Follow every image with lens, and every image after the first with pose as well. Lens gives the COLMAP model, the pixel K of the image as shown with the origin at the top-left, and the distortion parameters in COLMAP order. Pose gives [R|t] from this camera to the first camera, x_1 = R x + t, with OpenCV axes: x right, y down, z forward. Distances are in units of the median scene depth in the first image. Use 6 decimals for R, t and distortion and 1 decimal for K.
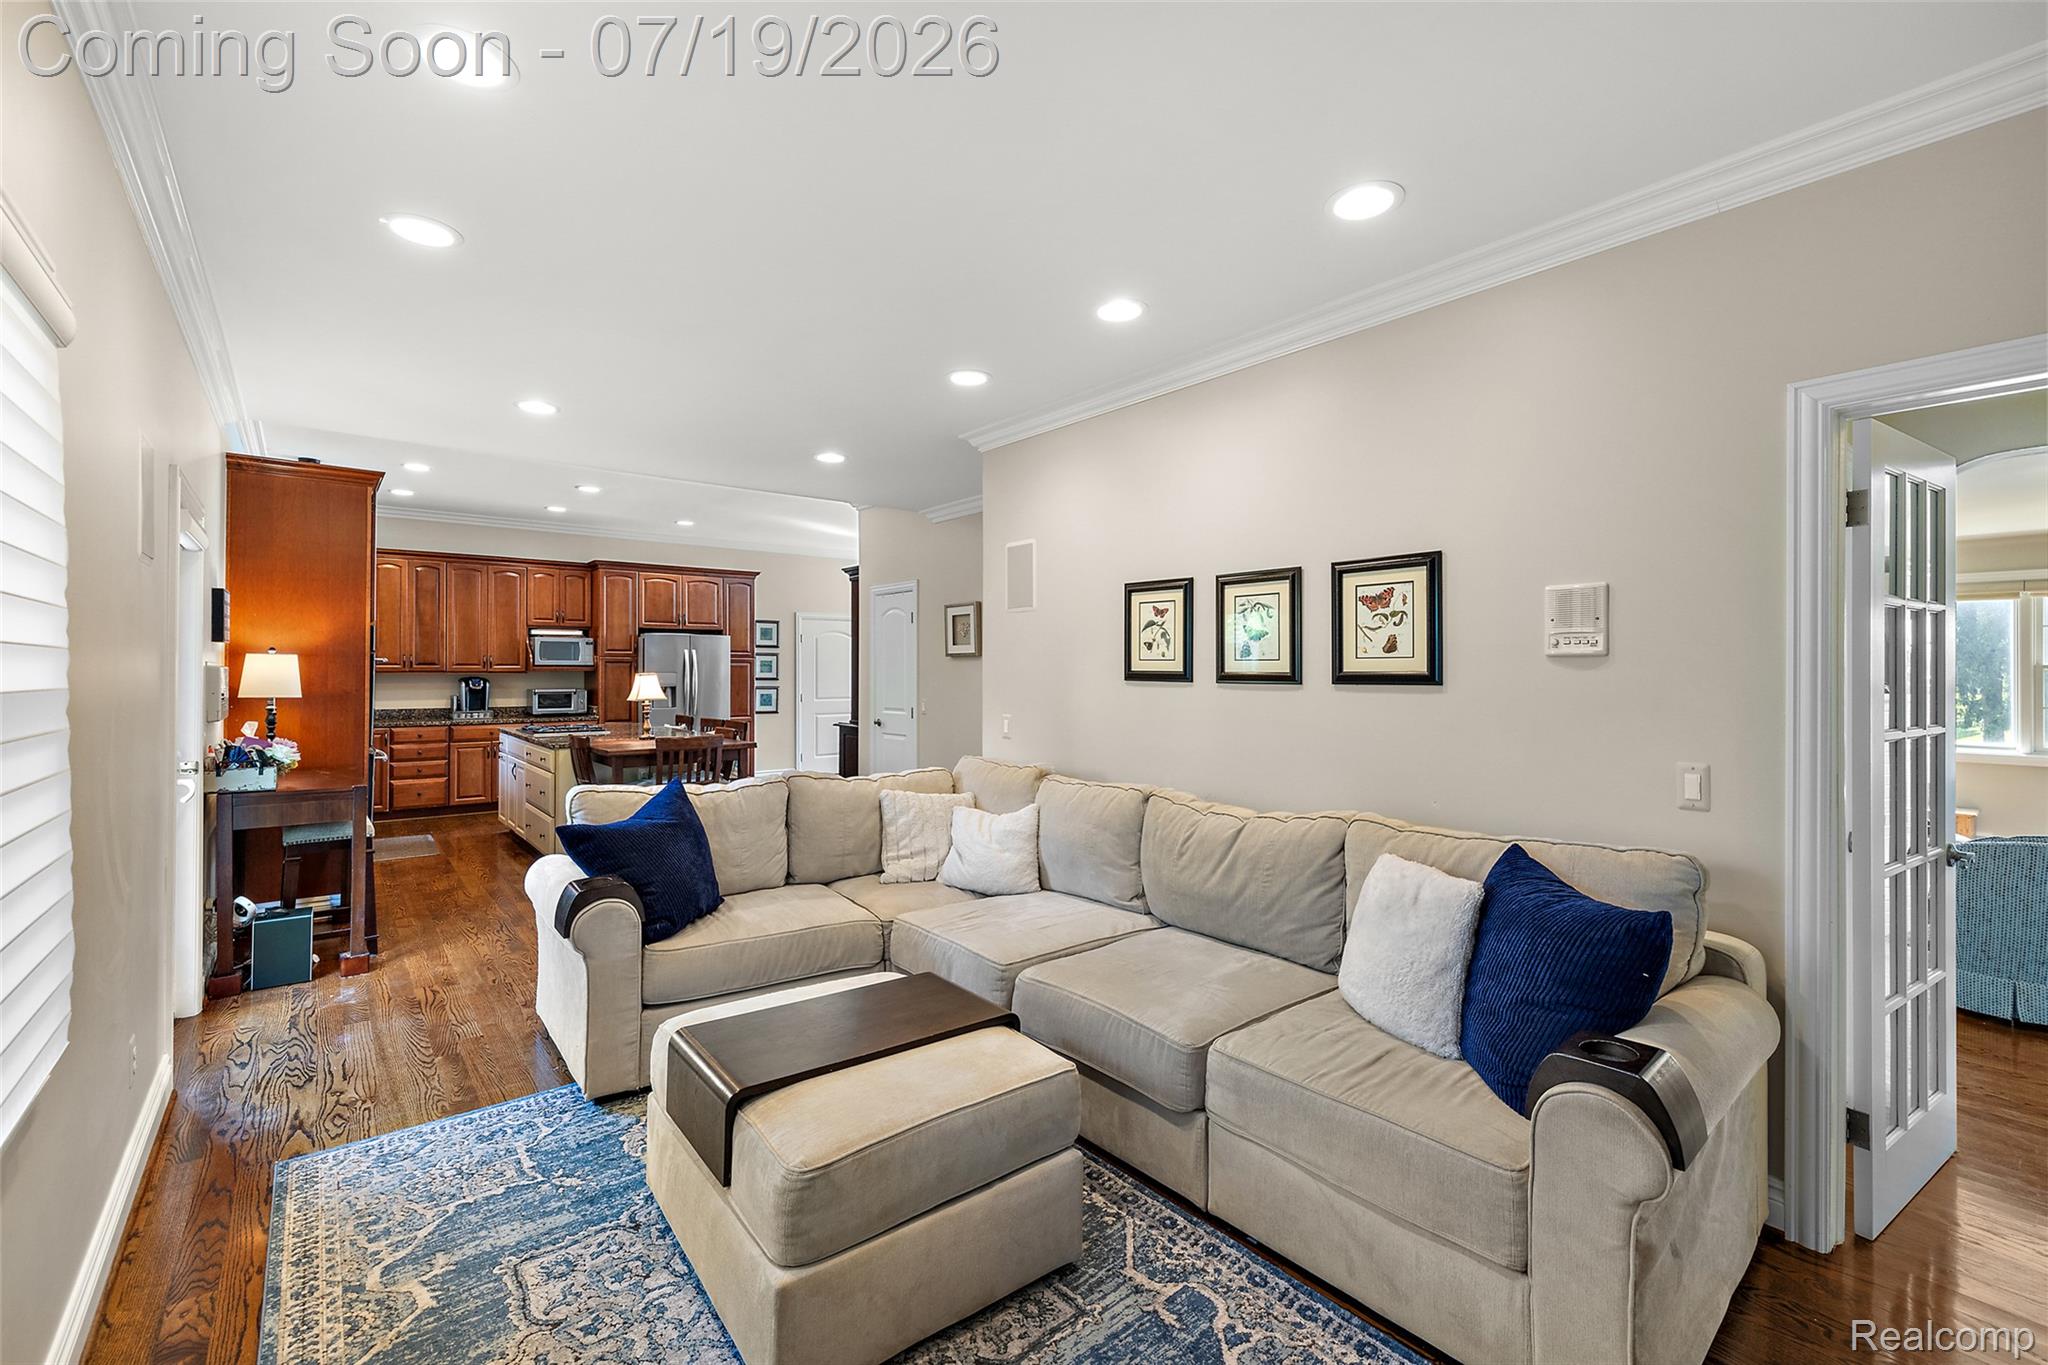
lens RADIAL K [[873.0, 0, 1009.7], [0, 873.0, 658.9], [0, 0, 1]] dist [0.002732, 0.000454]
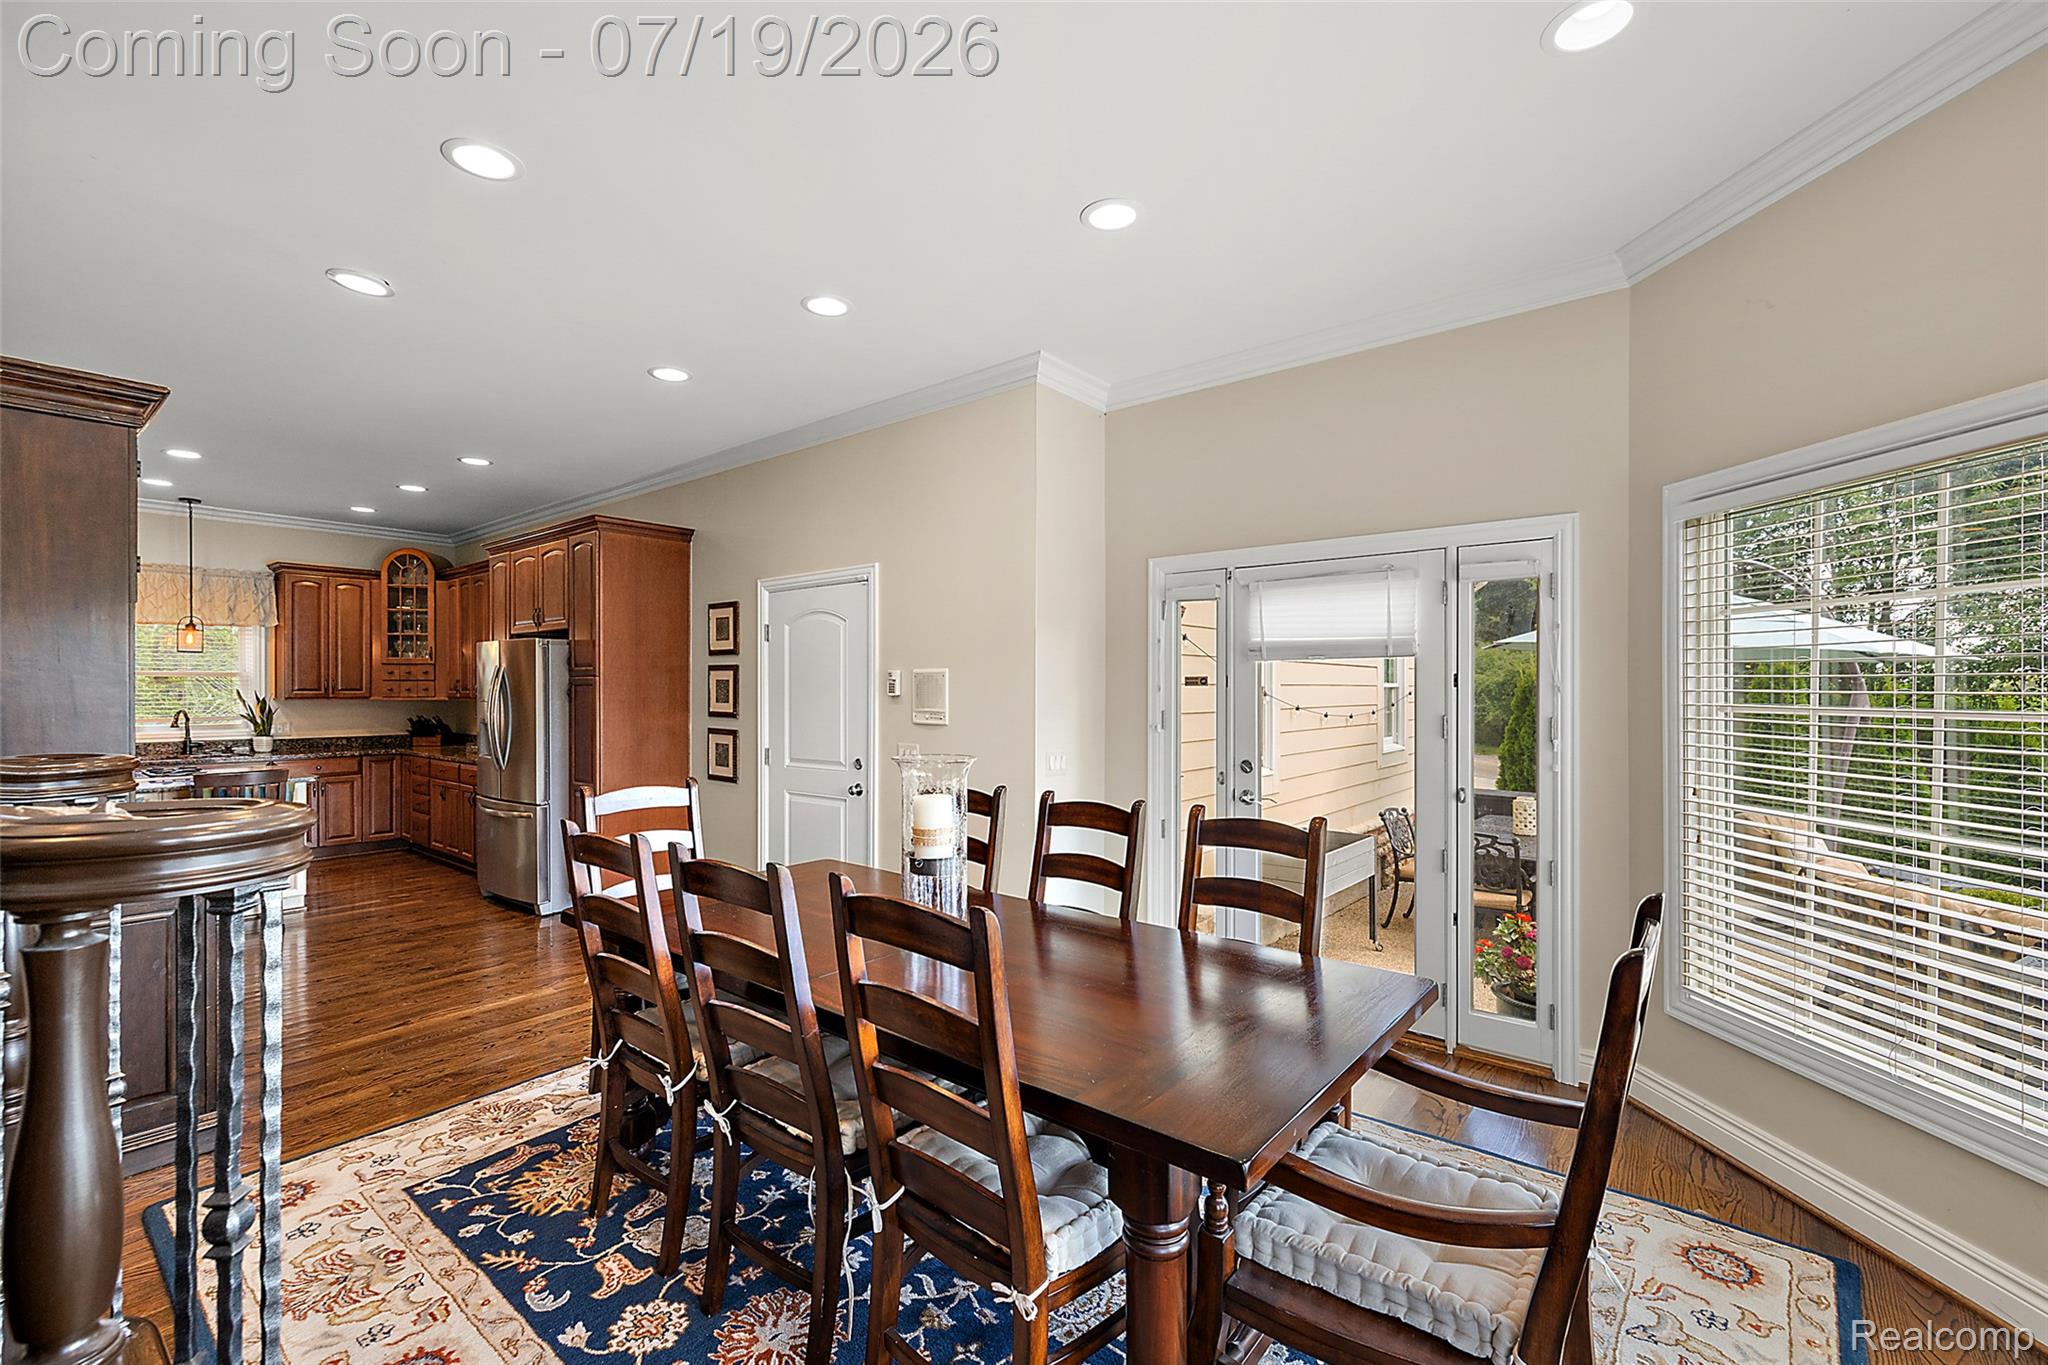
lens RADIAL K [[873.0, 0, 1009.0], [0, 873.0, 687.2], [0, 0, 1]] dist [0.002732, 0.000454]
pose [[0.201891, -0.002571, -0.979405, 0.597696], [0.013346, 0.999911, 0.000126, 0.019749], [0.979317, -0.013096, 0.201908, 2.385197]]
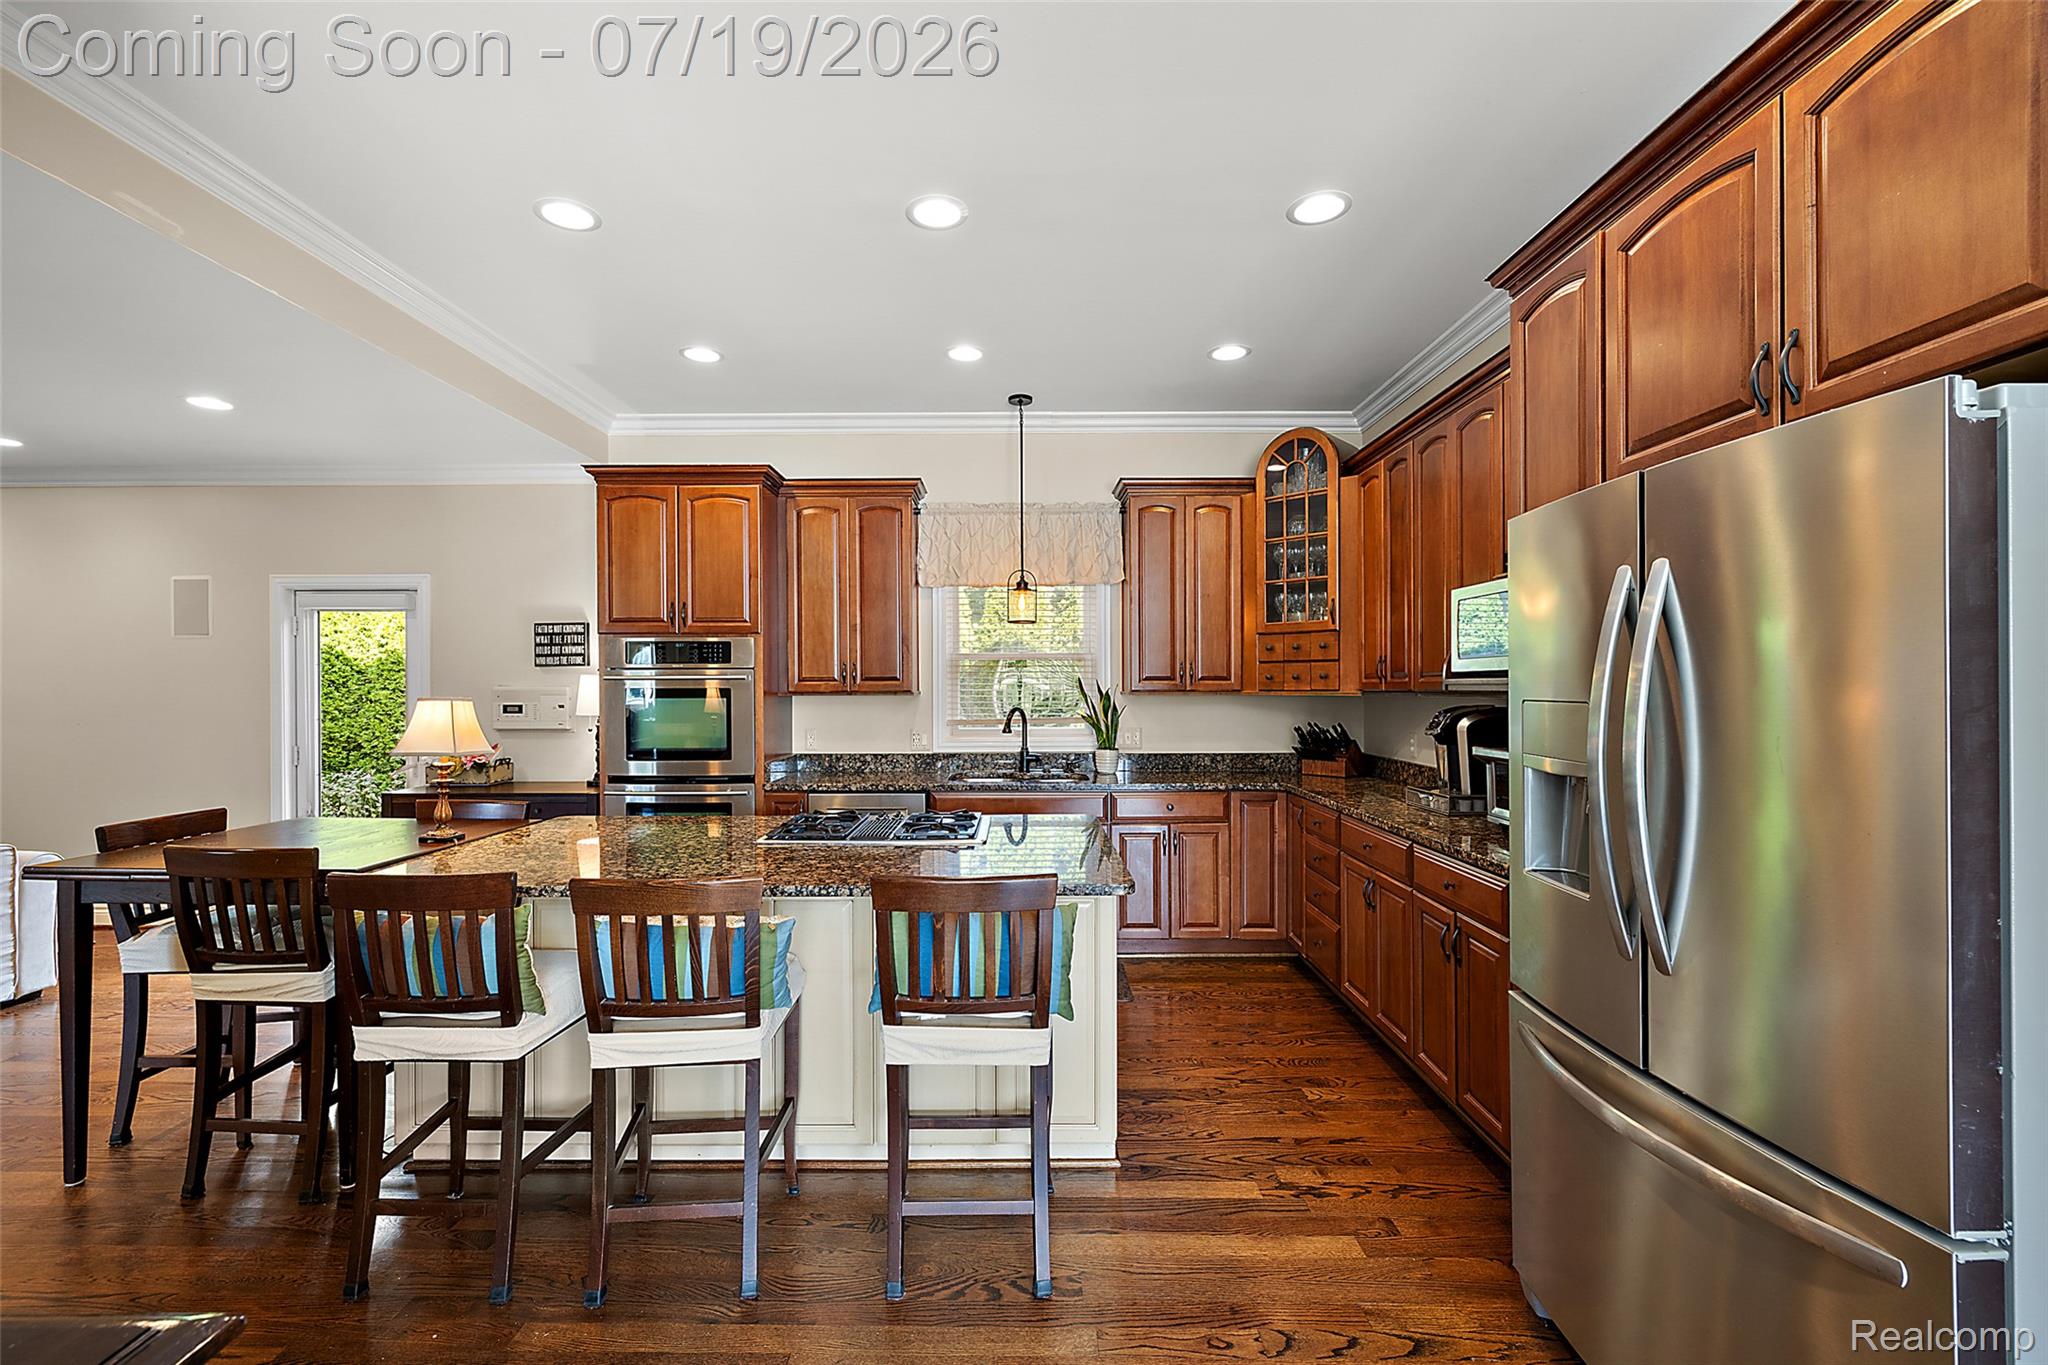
lens RADIAL K [[873.0, 0, 1017.9], [0, 873.0, 689.2], [0, 0, 1]] dist [0.002732, 0.000454]
pose [[-0.632875, 0.004337, -0.774242, -0.325751], [0.012051, 0.999918, -0.004249, 0.022062], [0.774161, -0.012020, -0.632875, 1.971805]]
